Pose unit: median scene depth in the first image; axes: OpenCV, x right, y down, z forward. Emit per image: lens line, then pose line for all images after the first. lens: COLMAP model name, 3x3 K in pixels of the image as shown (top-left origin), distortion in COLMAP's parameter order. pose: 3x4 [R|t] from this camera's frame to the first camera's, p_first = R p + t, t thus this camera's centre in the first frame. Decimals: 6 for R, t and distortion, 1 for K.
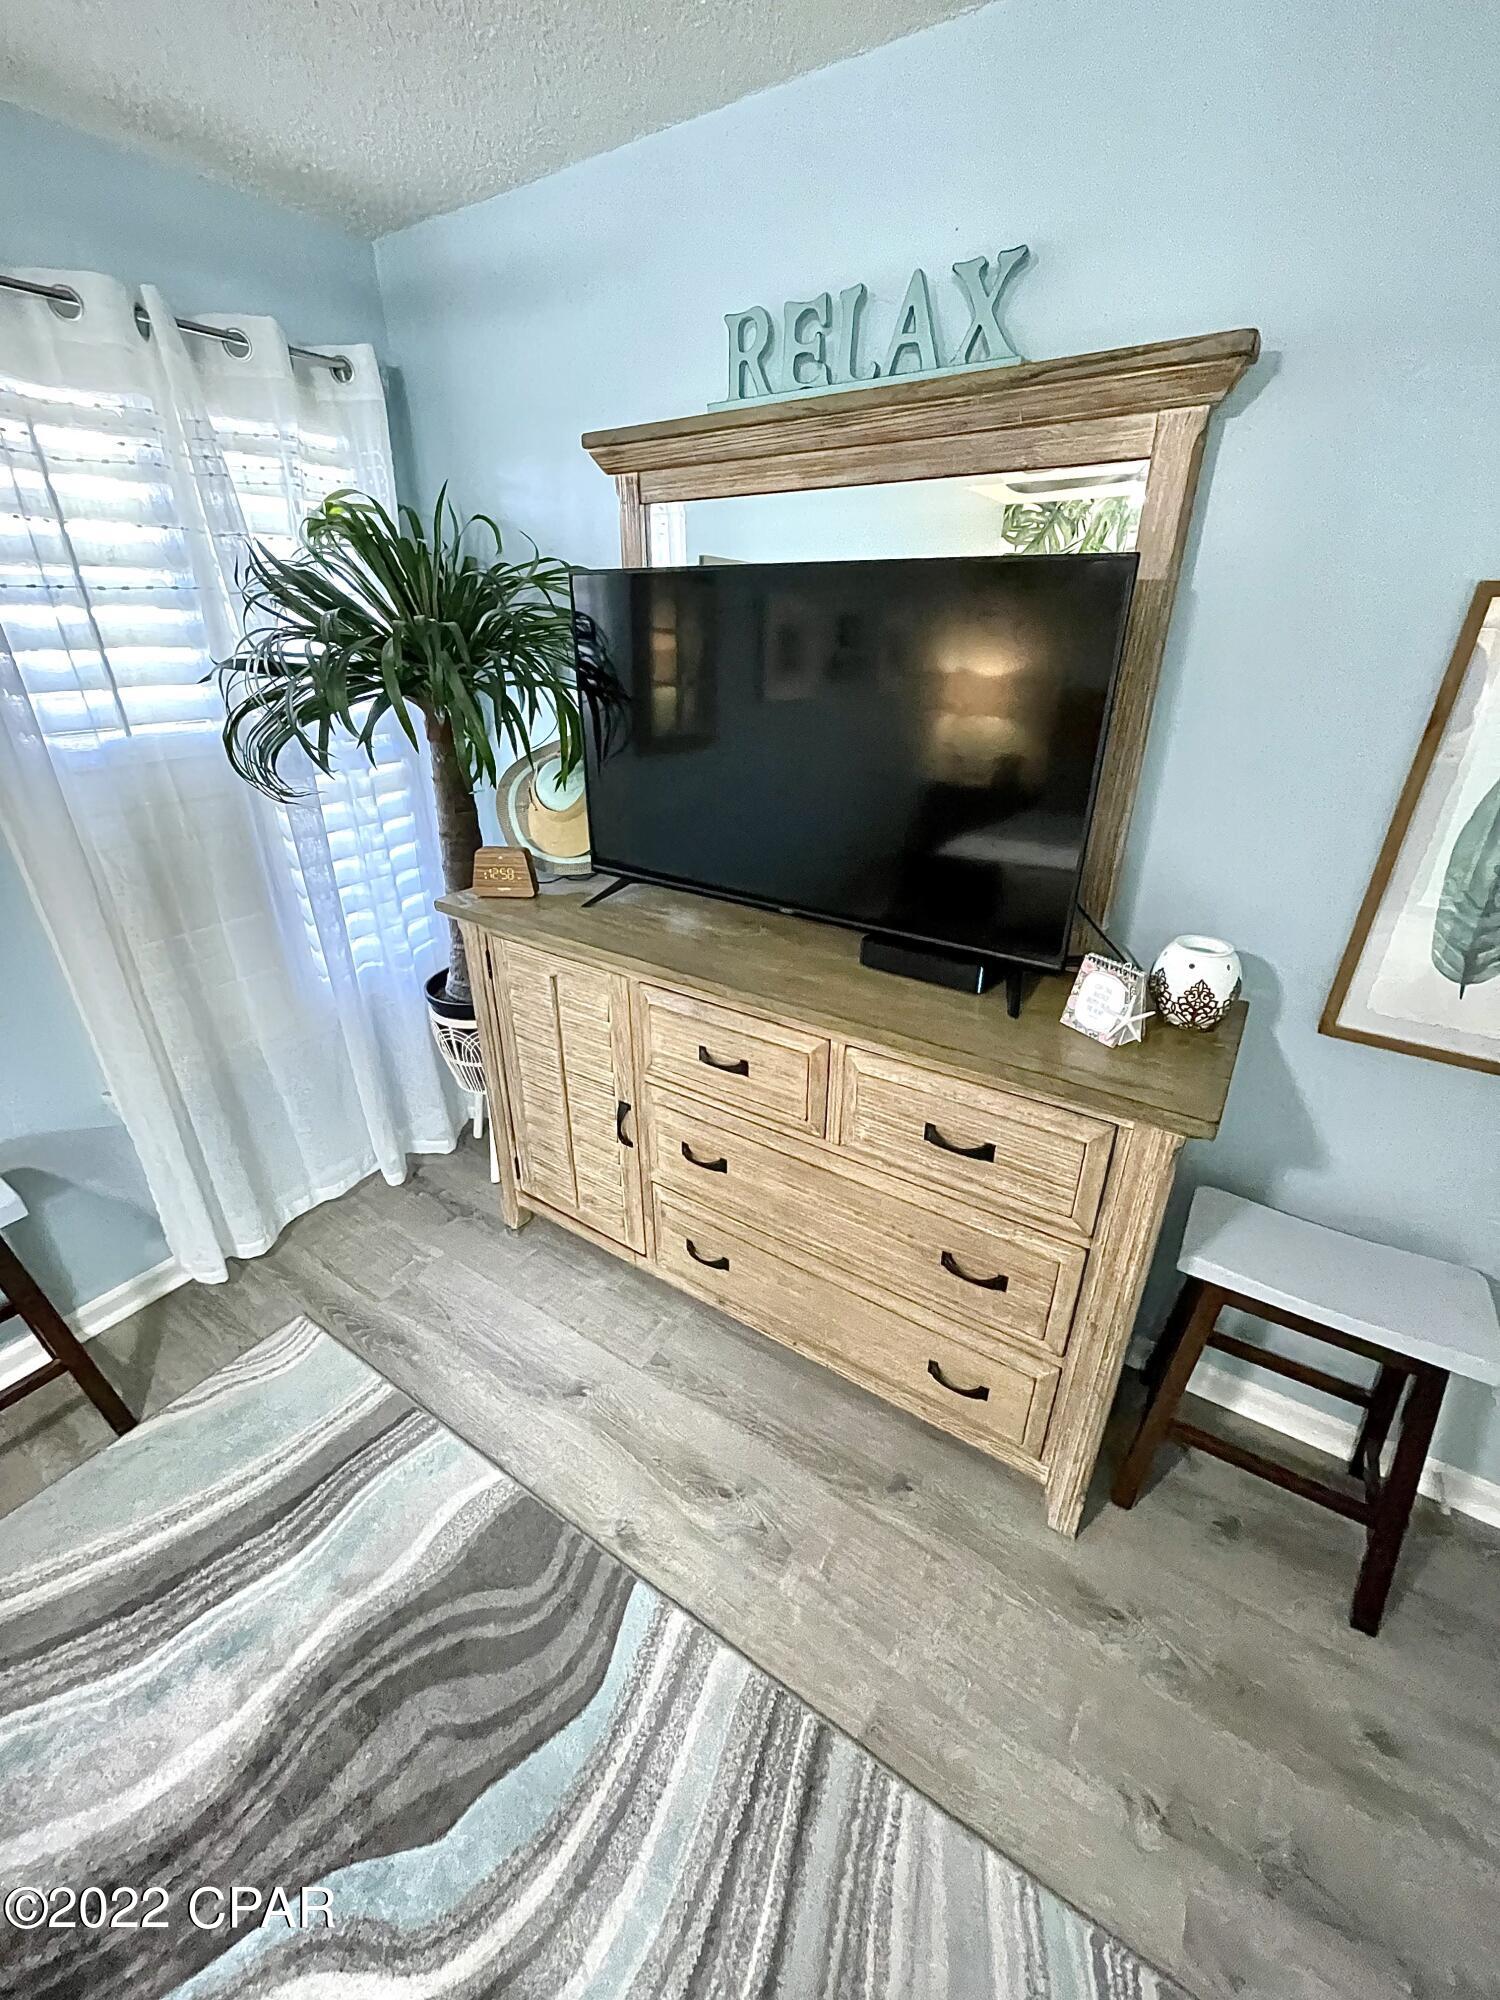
lens RADIAL K [[806.0, 0, 756.9], [0, 806.0, 988.0], [0, 0, 1]] dist [-0.000282, -0.000394]
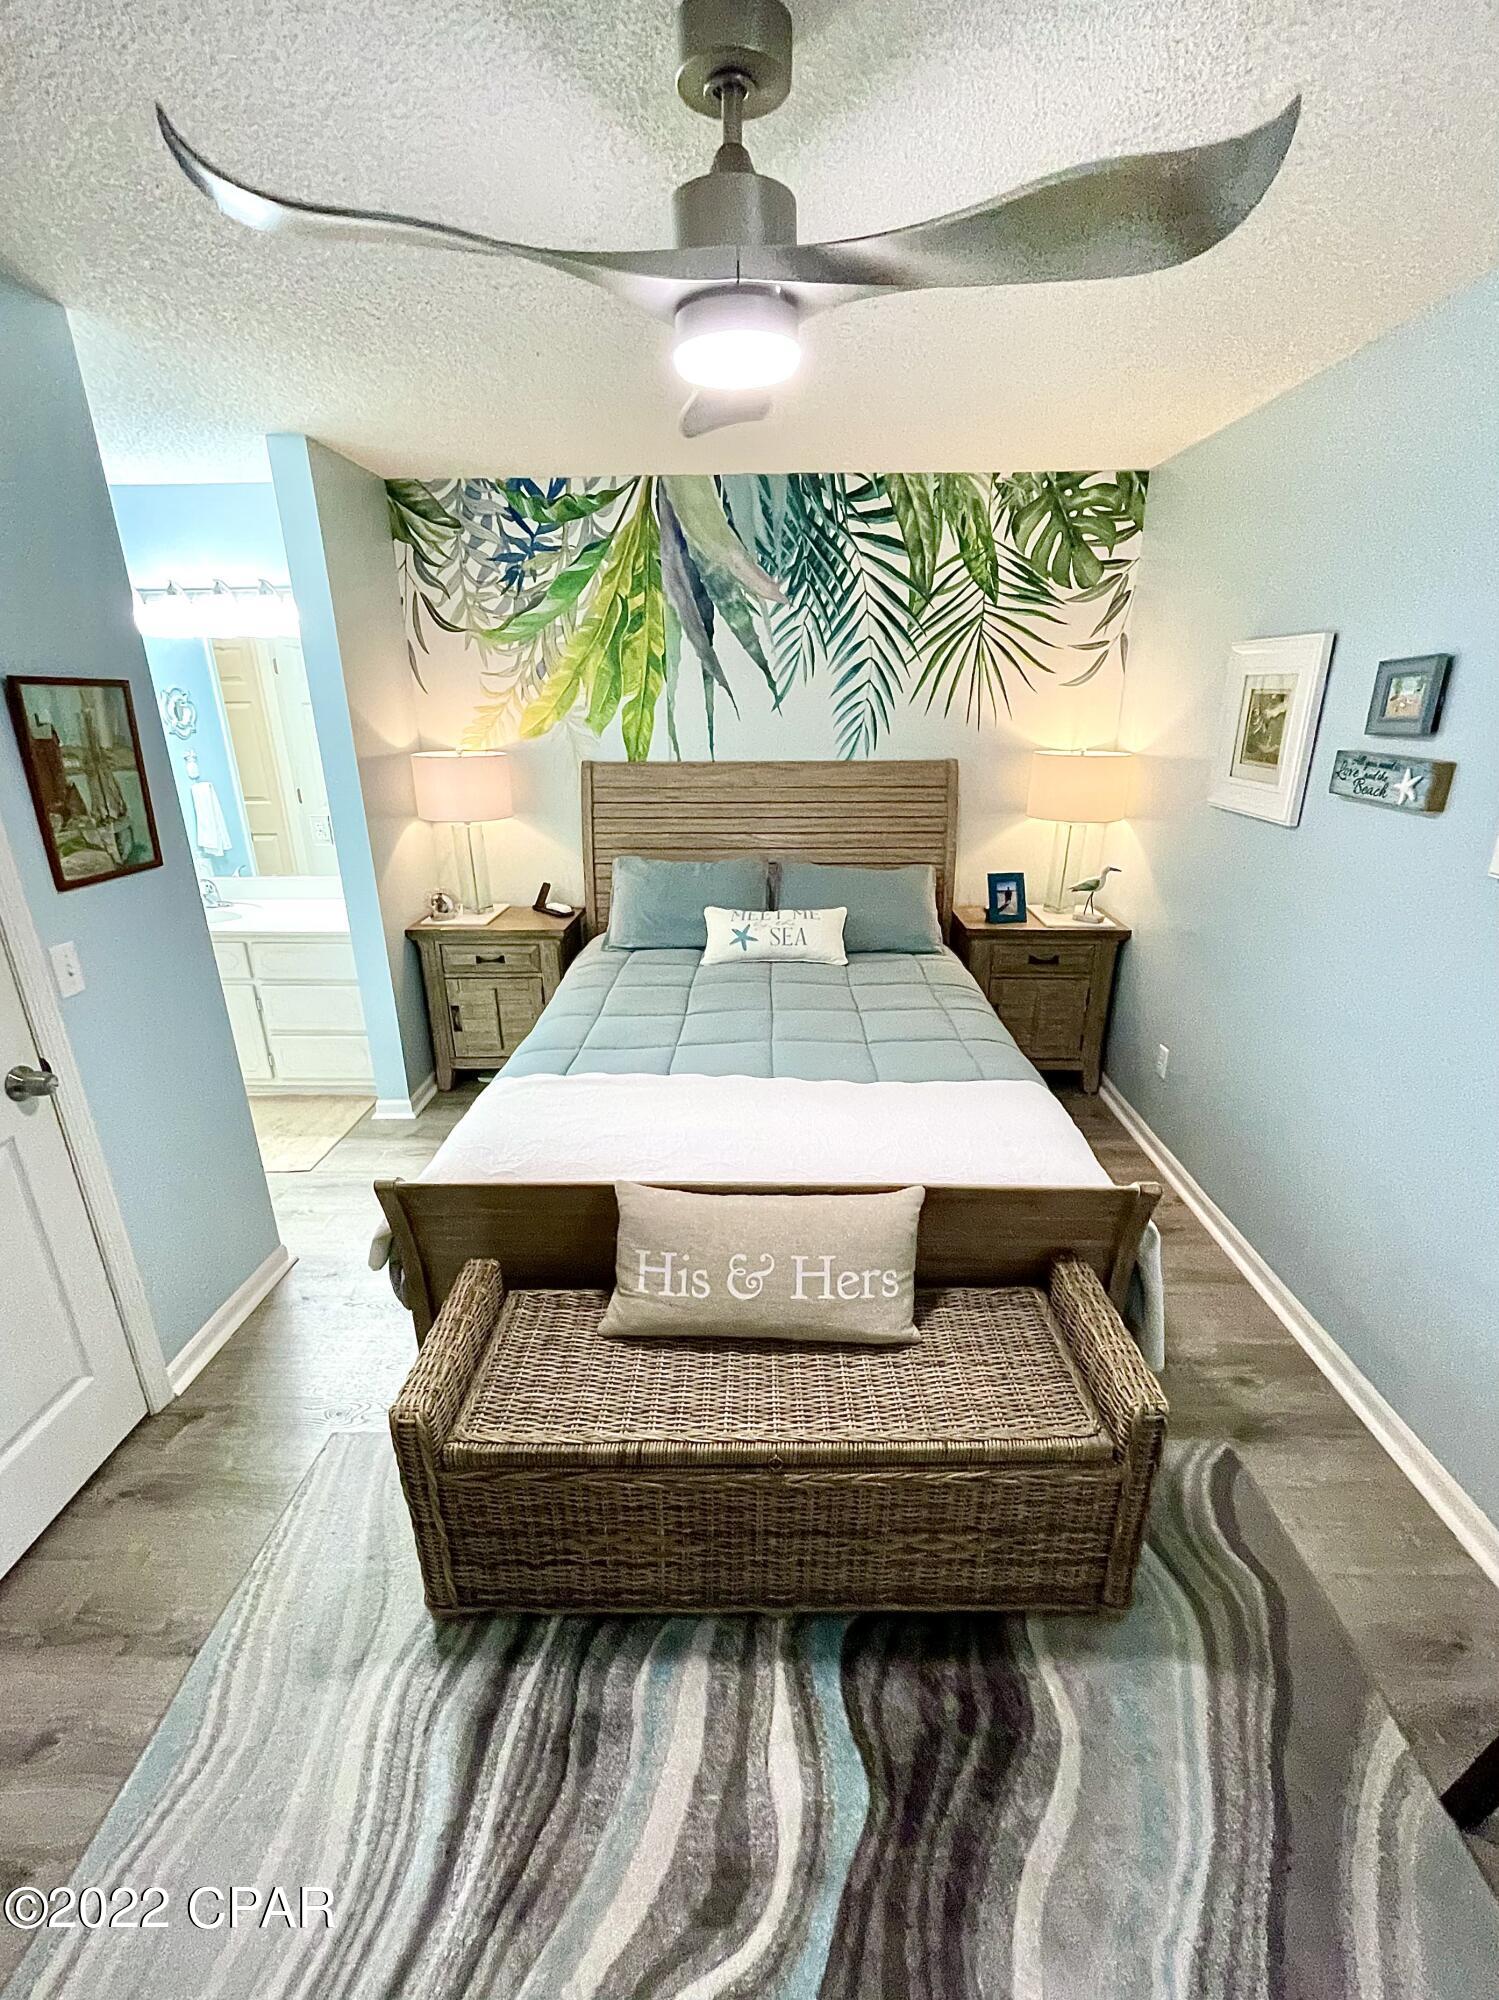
lens RADIAL K [[873.5, 0, 760.3], [0, 873.5, 1023.0], [0, 0, 1]] dist [-0.009035, 0.000752]
pose [[-0.844216, 0.195798, -0.498961, -0.156234], [-0.217500, 0.725670, 0.652761, -0.299519], [0.489890, 0.659595, -0.570037, 0.578928]]
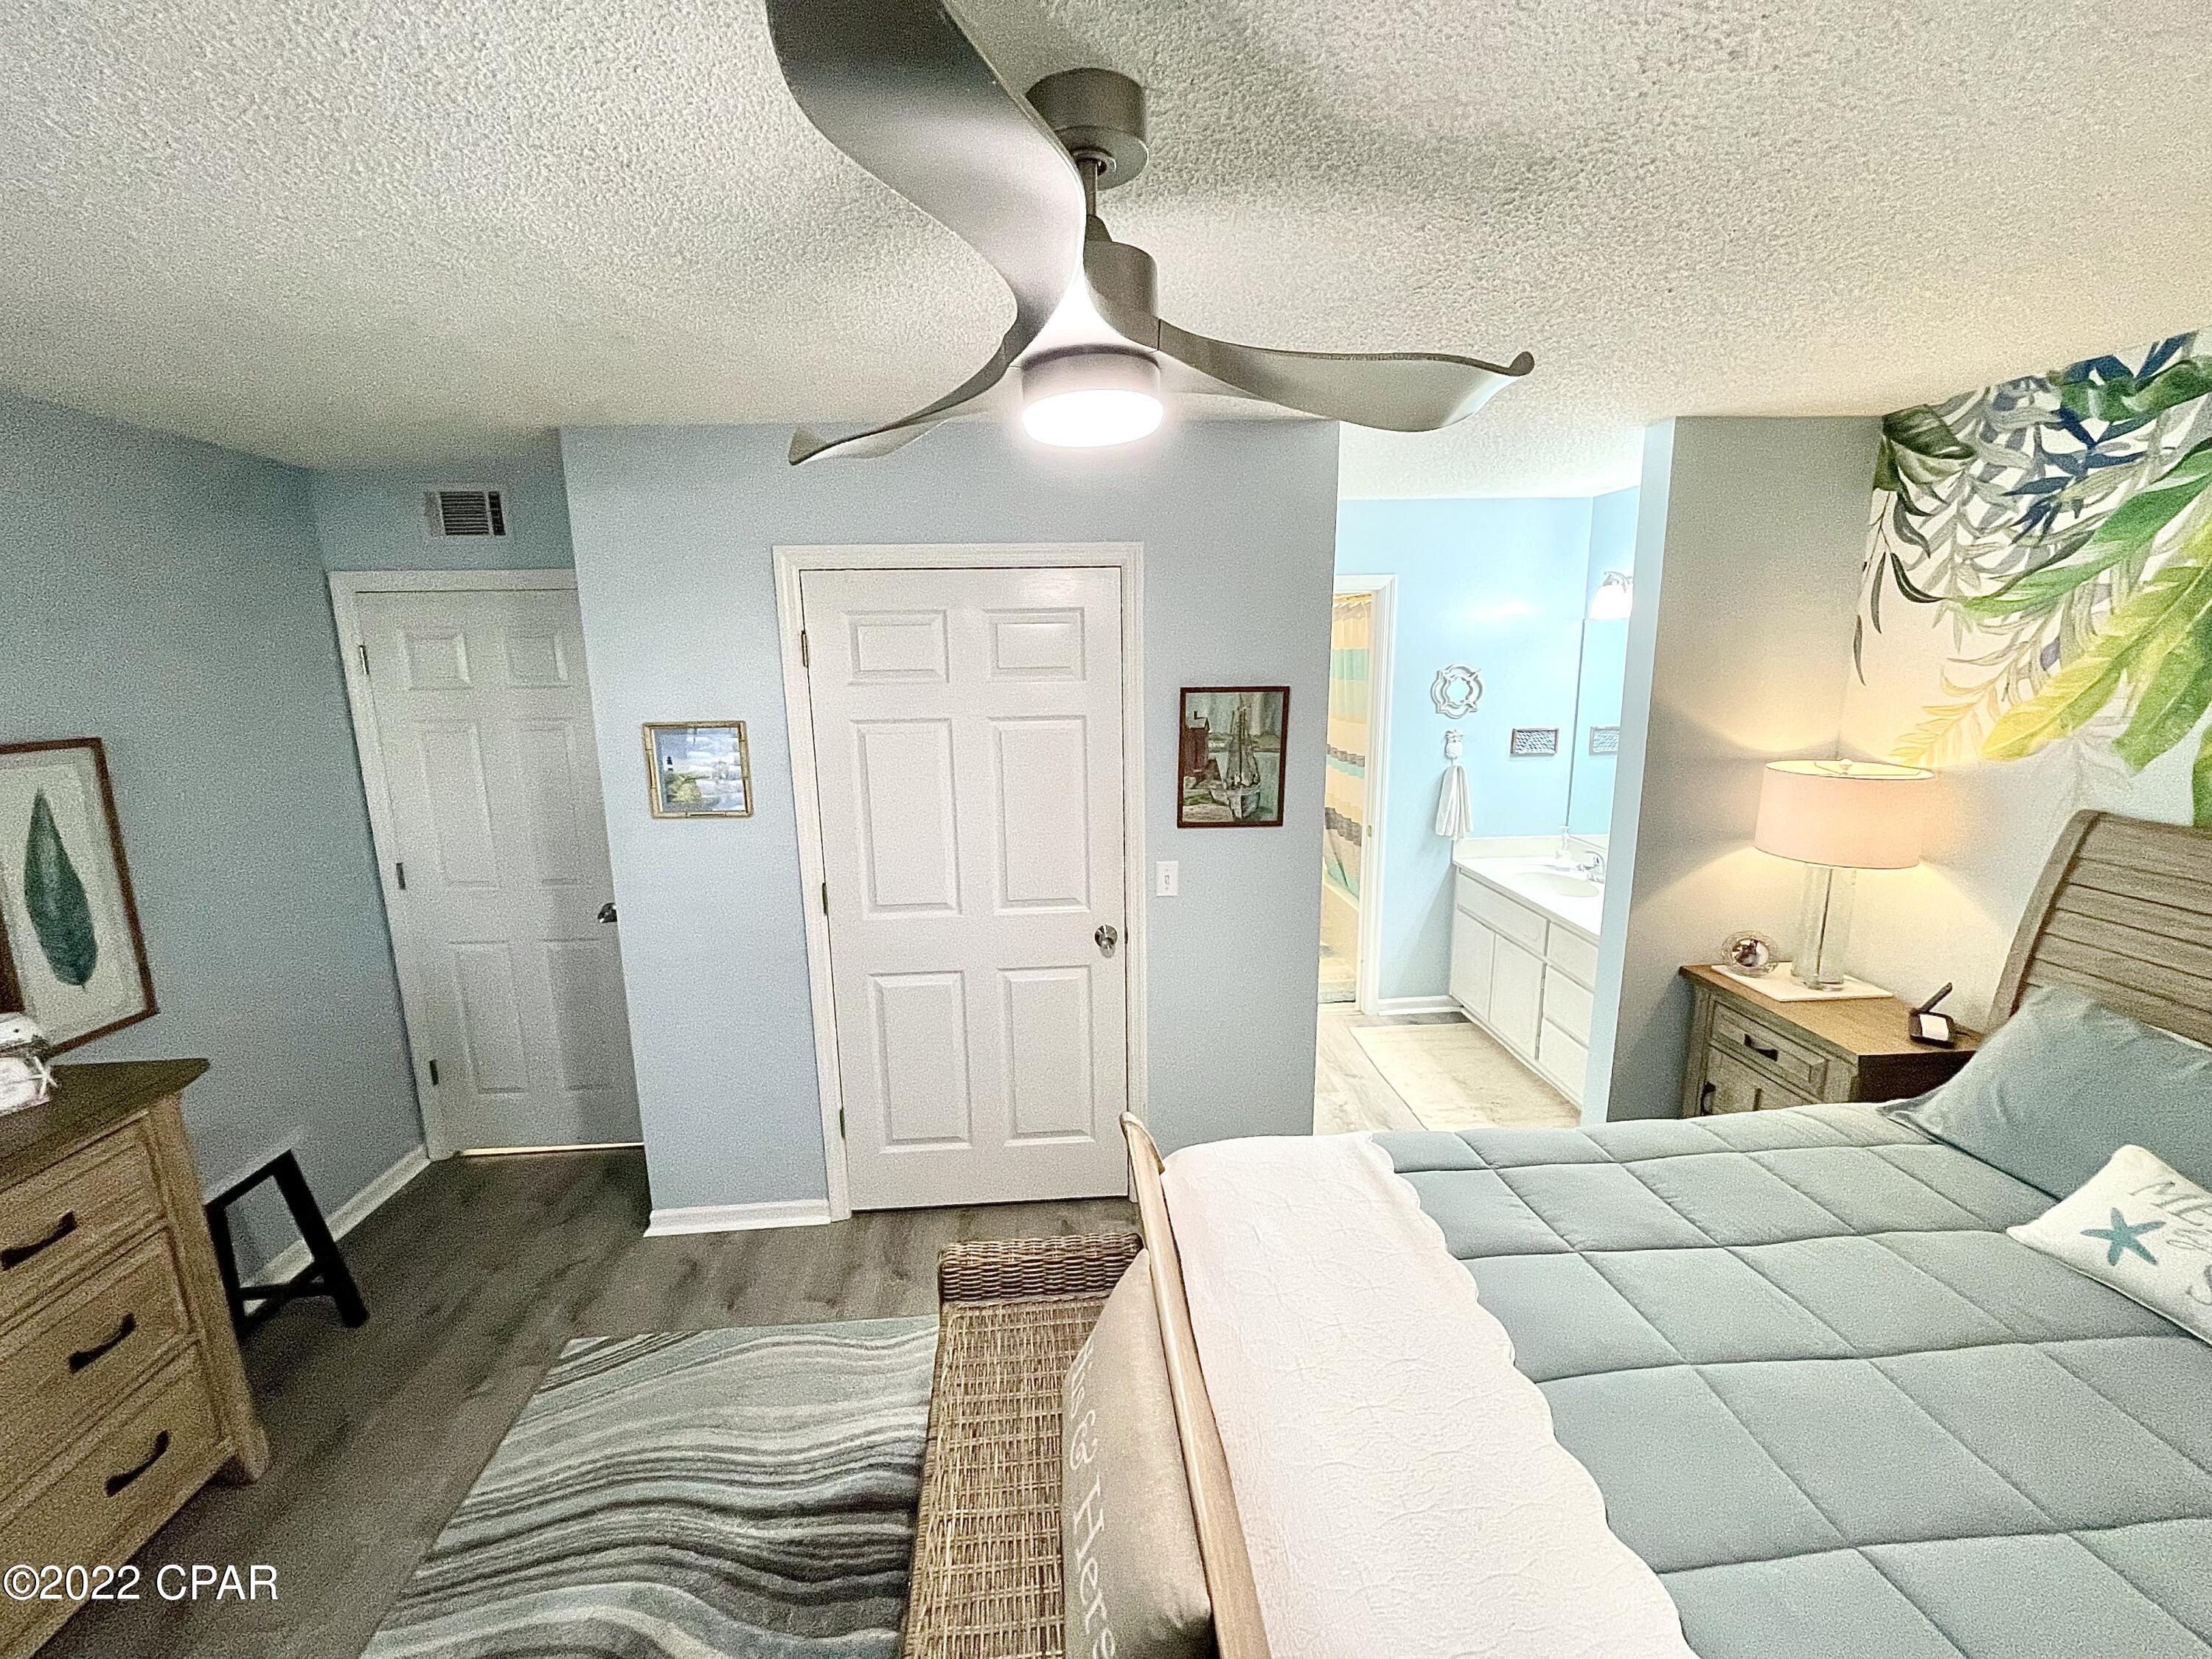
lens RADIAL K [[891.4, 0, 1092.1], [0, 891.4, 820.5], [0, 0, 1]] dist [-0.000282, -0.000394]
pose [[-0.599622, -0.138367, 0.788231, -1.291746], [0.353080, 0.838157, 0.415726, -0.249529], [-0.718184, 0.527587, -0.453722, 0.219137]]
